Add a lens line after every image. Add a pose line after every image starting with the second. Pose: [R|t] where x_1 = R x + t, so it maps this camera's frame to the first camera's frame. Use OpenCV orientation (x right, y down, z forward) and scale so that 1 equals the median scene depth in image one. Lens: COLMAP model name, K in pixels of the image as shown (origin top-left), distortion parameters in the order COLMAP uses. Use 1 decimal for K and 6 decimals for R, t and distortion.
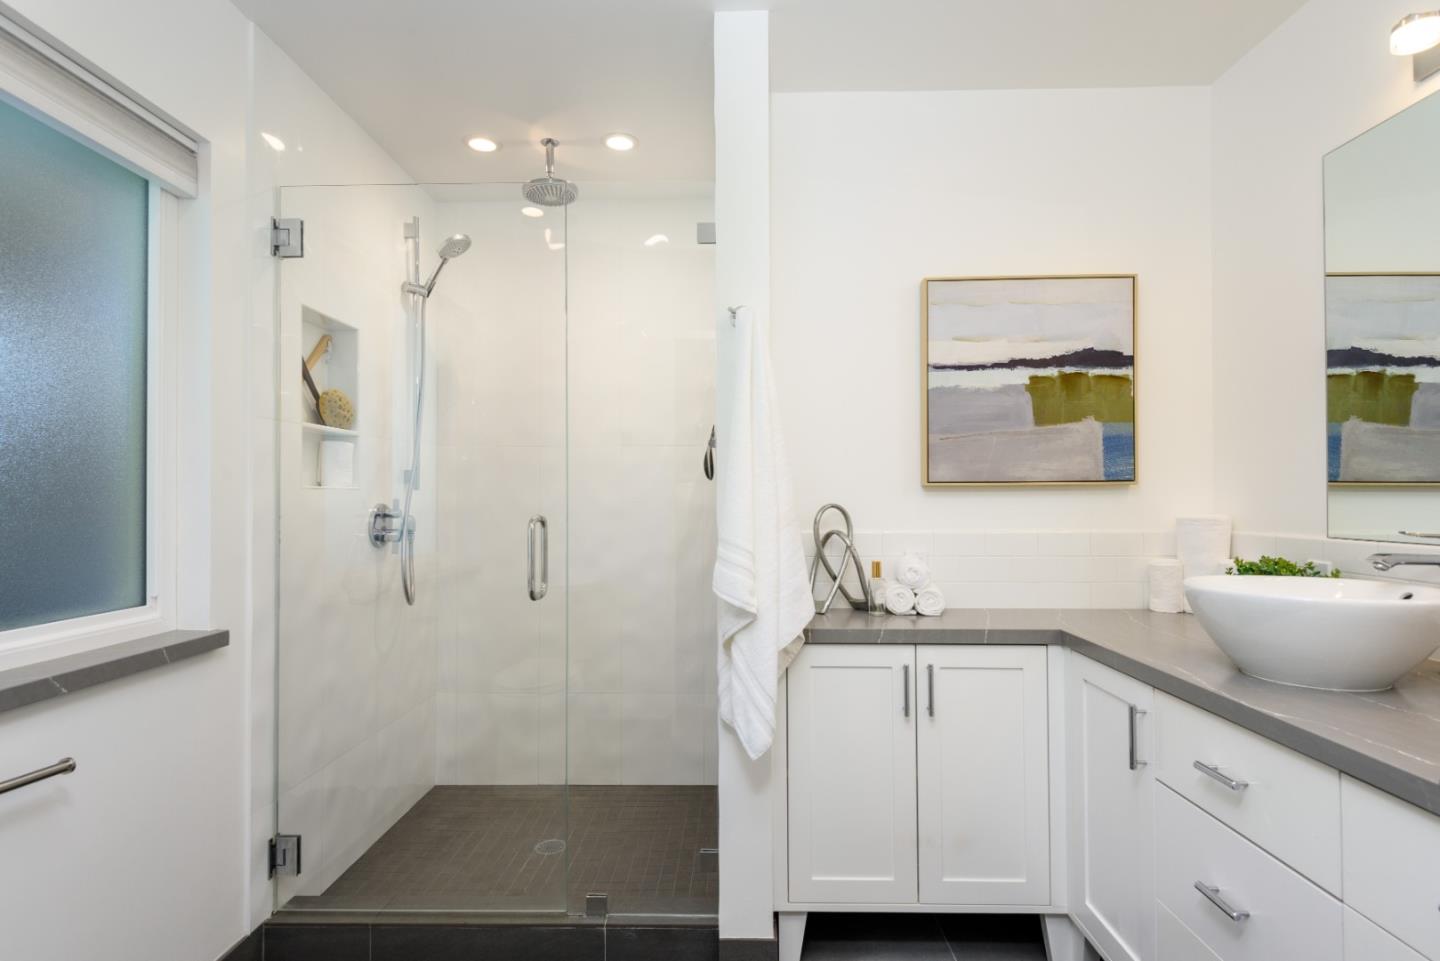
lens RADIAL K [[804.8, 0, 719.2], [0, 804.8, 484.7], [0, 0, 1]] dist [0.005000, 0.000765]
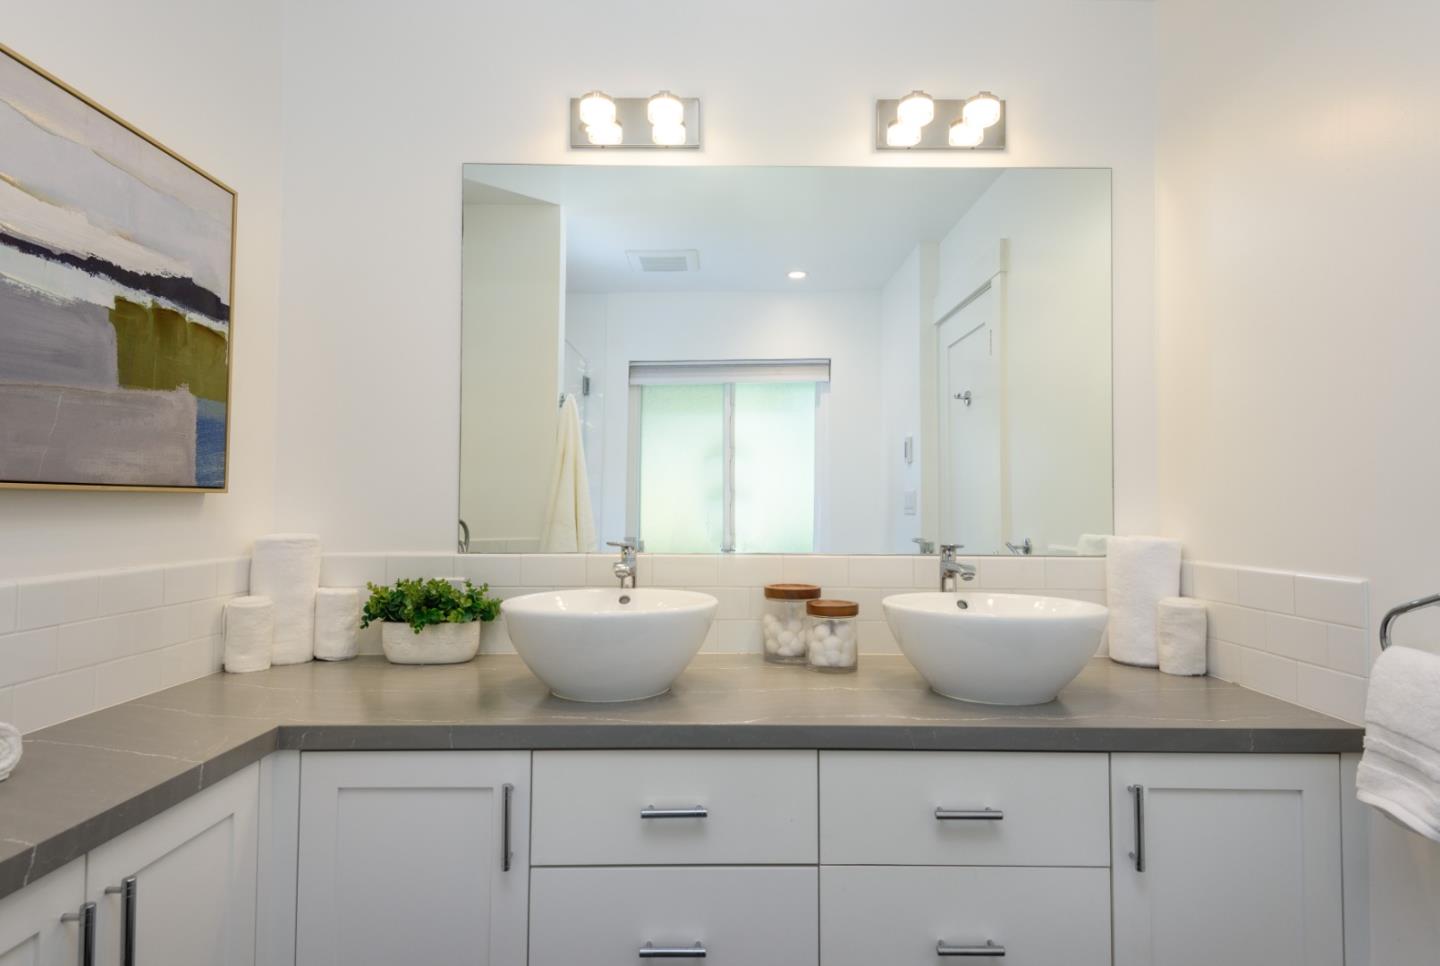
lens RADIAL K [[804.8, 0, 724.0], [0, 804.8, 485.1], [0, 0, 1]] dist [0.005000, 0.000765]
pose [[-0.050094, 0.028542, 0.998337, -0.193125], [-0.018469, 0.999394, -0.029499, 0.005150], [-0.998574, -0.019916, -0.049536, 0.605734]]
